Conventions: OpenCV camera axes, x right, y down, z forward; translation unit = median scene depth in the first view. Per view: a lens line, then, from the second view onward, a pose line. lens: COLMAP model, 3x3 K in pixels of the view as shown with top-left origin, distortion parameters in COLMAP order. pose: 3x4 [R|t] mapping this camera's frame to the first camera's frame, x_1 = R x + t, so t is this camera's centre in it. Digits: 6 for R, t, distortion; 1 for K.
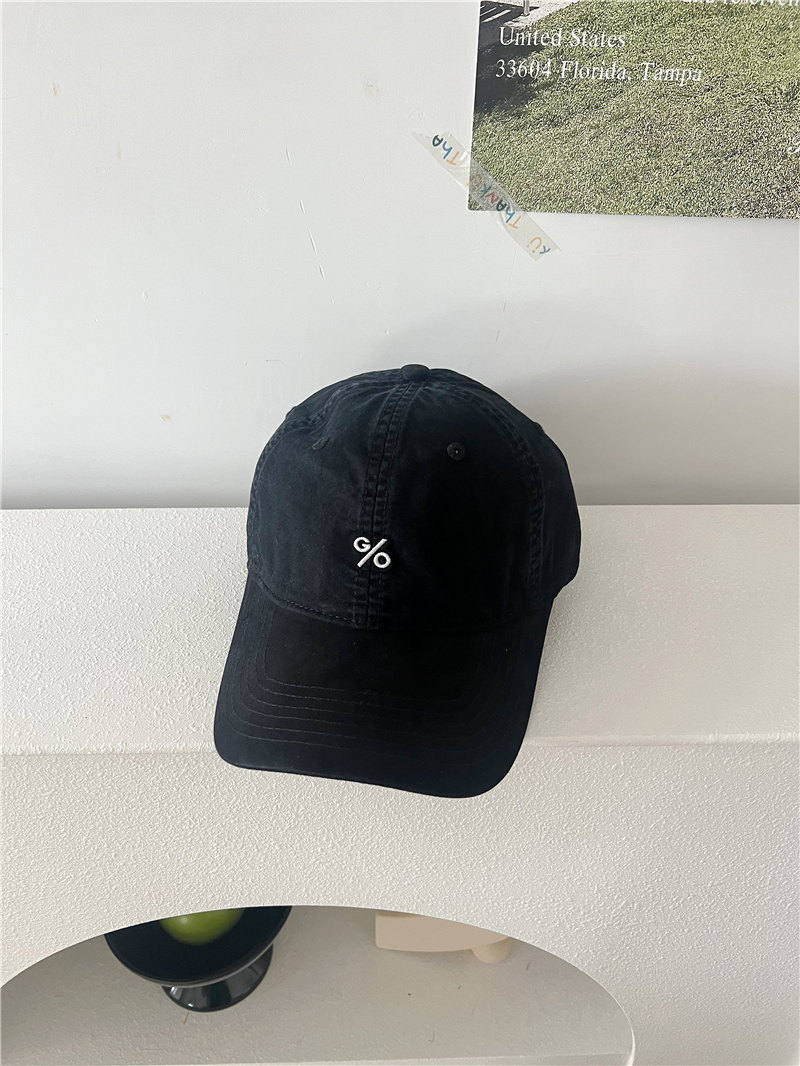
lens RADIAL K [[822.3, 0, 404.7], [0, 822.3, 541.9], [0, 0, 1]] dist [0.032136, -0.054826]
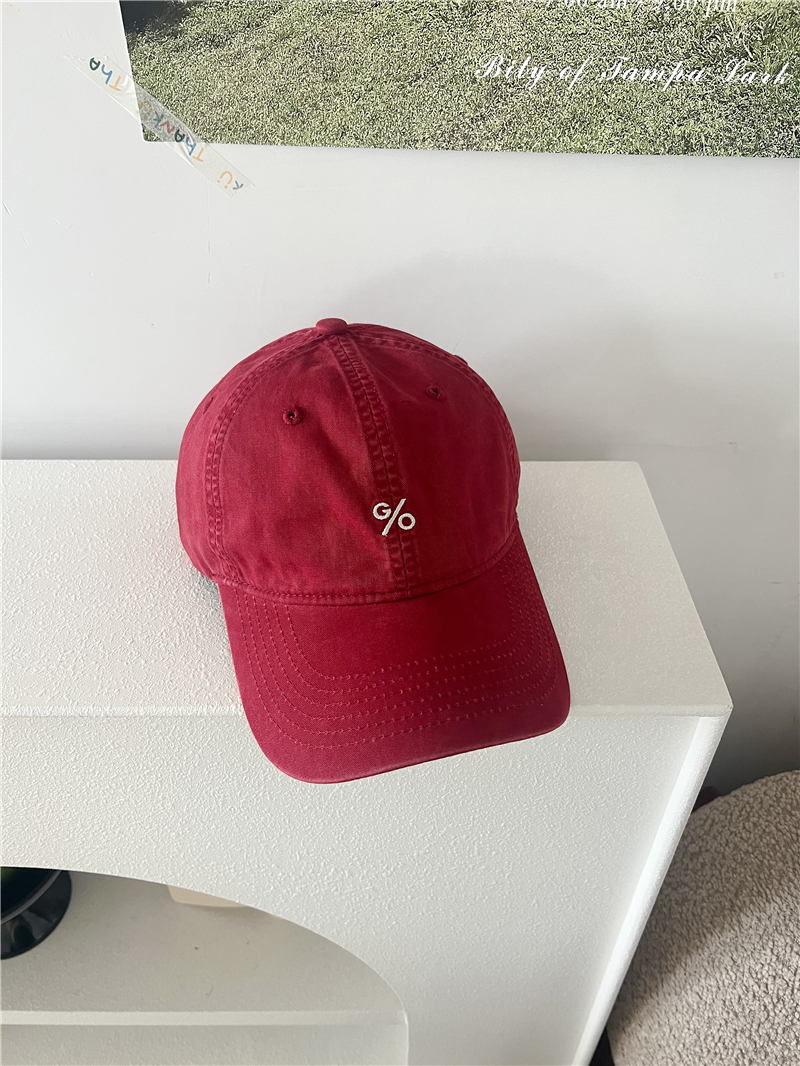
lens RADIAL K [[822.3, 0, 407.5], [0, 822.3, 535.5], [0, 0, 1]] dist [0.032136, -0.054826]
pose [[0.999704, 0.011524, -0.021434, 0.403740], [-0.010225, 0.998160, 0.059769, -0.018374], [0.022083, -0.059532, 0.997982, 0.055739]]
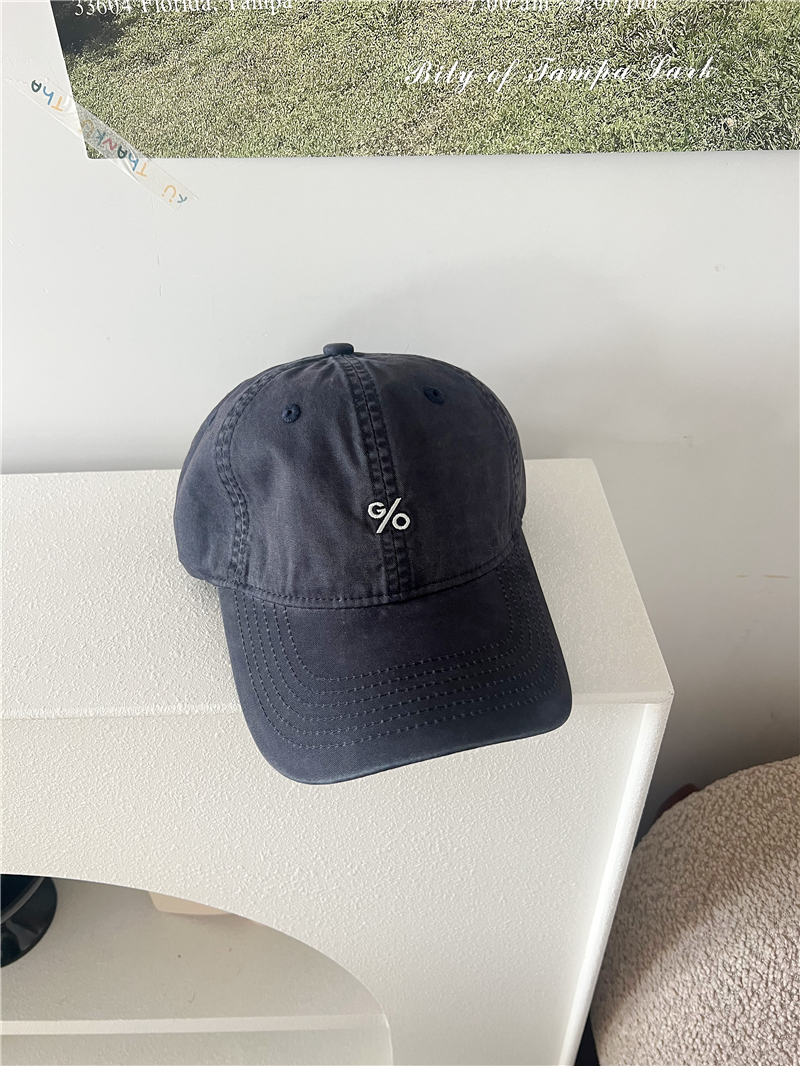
lens RADIAL K [[822.3, 0, 401.1], [0, 822.3, 541.2], [0, 0, 1]] dist [0.032136, -0.054826]
pose [[0.999044, -0.018097, -0.039795, 0.474749], [0.019969, 0.998688, 0.047162, 0.001206], [0.038890, -0.047912, 0.998094, 0.043006]]
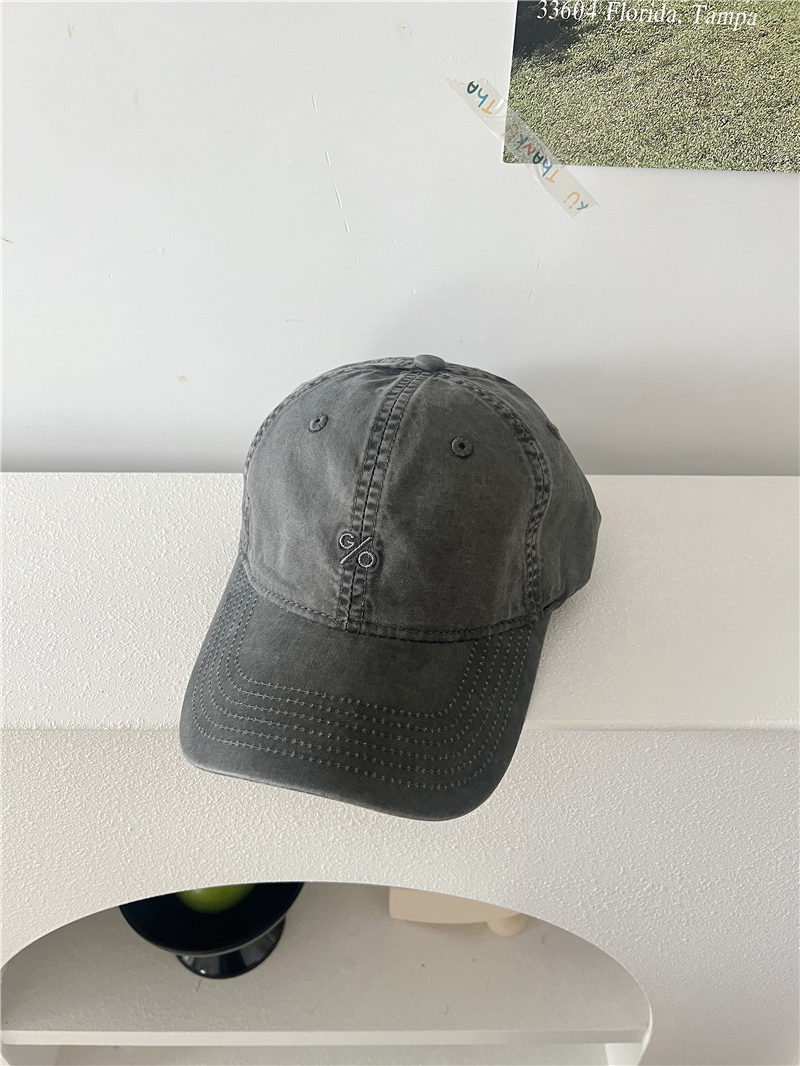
lens RADIAL K [[822.3, 0, 396.9], [0, 822.3, 528.0], [0, 0, 1]] dist [0.032136, -0.054826]
pose [[0.999788, 0.012929, -0.016008, -0.024383], [-0.012383, 0.999352, 0.033792, -0.014069], [0.016435, -0.033587, 0.999301, 0.039308]]
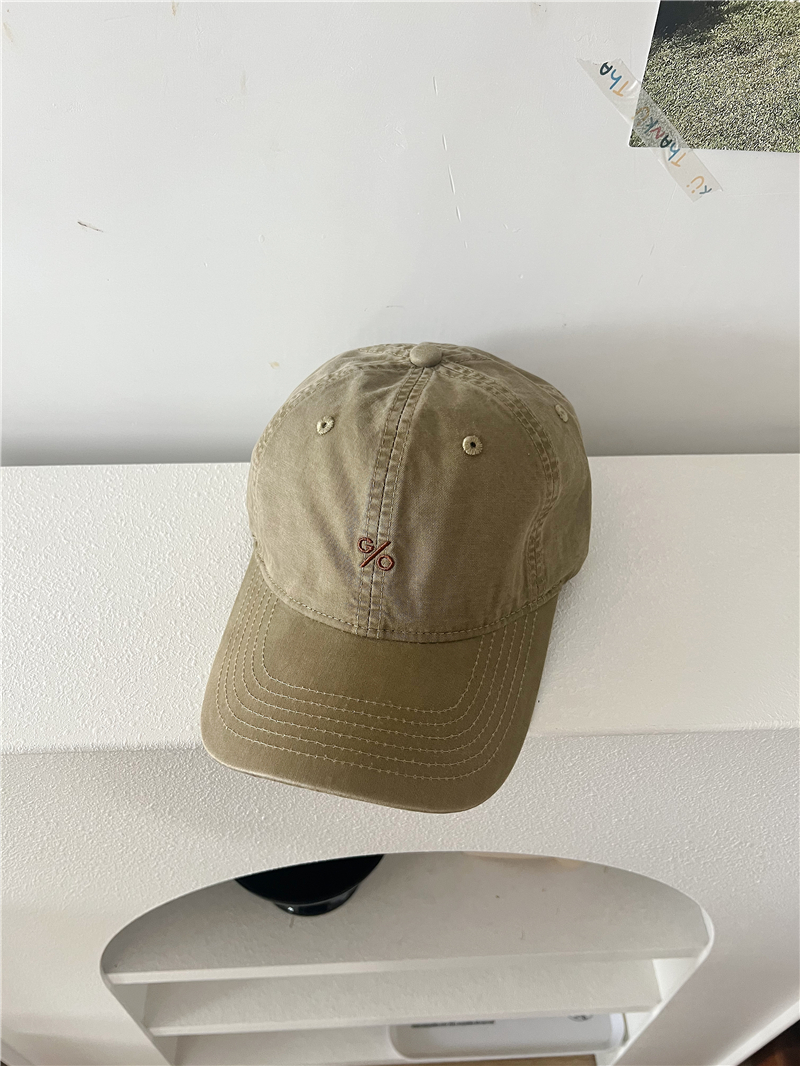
lens RADIAL K [[822.3, 0, 403.4], [0, 822.3, 538.0], [0, 0, 1]] dist [0.032136, -0.054826]
pose [[0.999827, -0.007868, 0.016876, -0.191045], [0.004782, 0.984439, 0.175664, -0.143566], [-0.017996, -0.175553, 0.984306, 0.044003]]
